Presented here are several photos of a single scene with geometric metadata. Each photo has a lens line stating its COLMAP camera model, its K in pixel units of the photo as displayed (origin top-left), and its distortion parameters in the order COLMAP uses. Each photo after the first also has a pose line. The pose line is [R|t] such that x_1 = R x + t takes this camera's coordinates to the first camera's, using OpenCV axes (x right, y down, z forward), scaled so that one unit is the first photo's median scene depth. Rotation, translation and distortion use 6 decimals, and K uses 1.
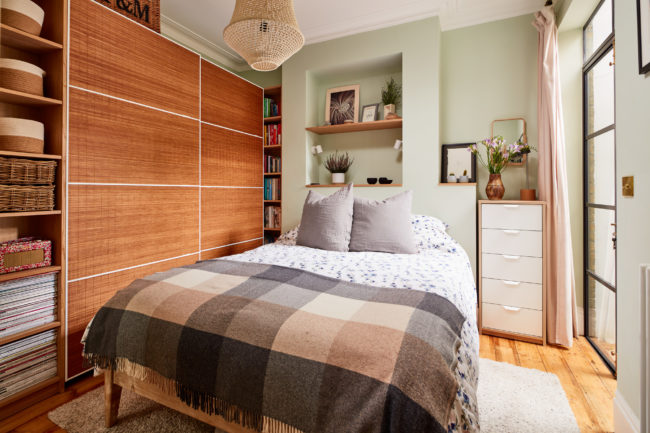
lens RADIAL K [[314.0, 0, 325.0], [0, 314.0, 216.5], [0, 0, 1]] dist [0.003869, -0.000110]
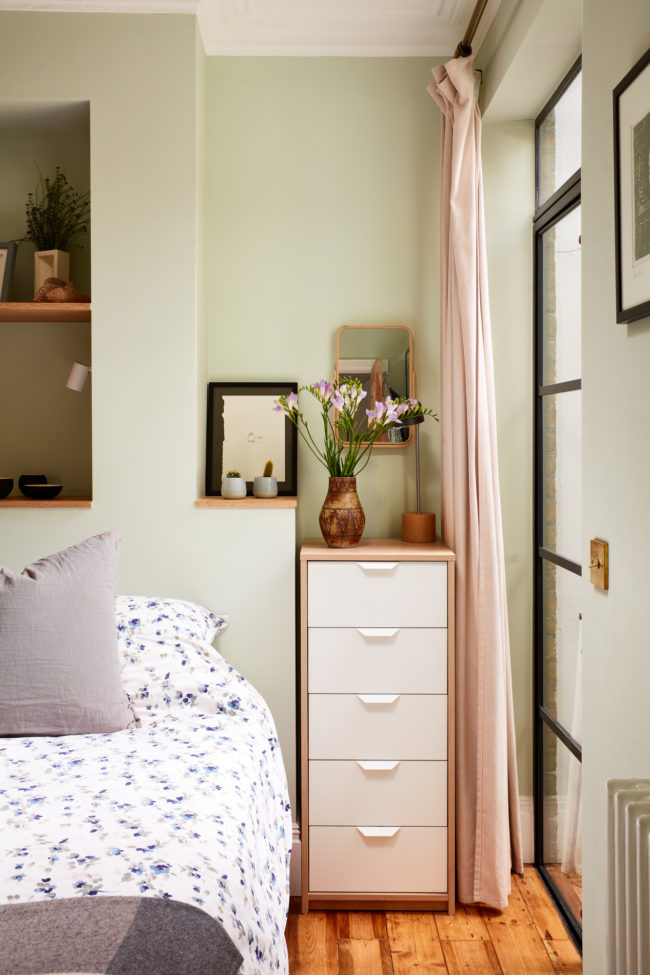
lens RADIAL K [[973.6, 0, 325.0], [0, 973.6, 487.5], [0, 0, 1]] dist [0.011783, 0.009156]
pose [[0.902958, -0.005405, 0.429695, 0.030083], [-0.003432, 0.999798, 0.019788, -0.147745], [-0.429715, -0.019342, 0.902757, -0.027316]]
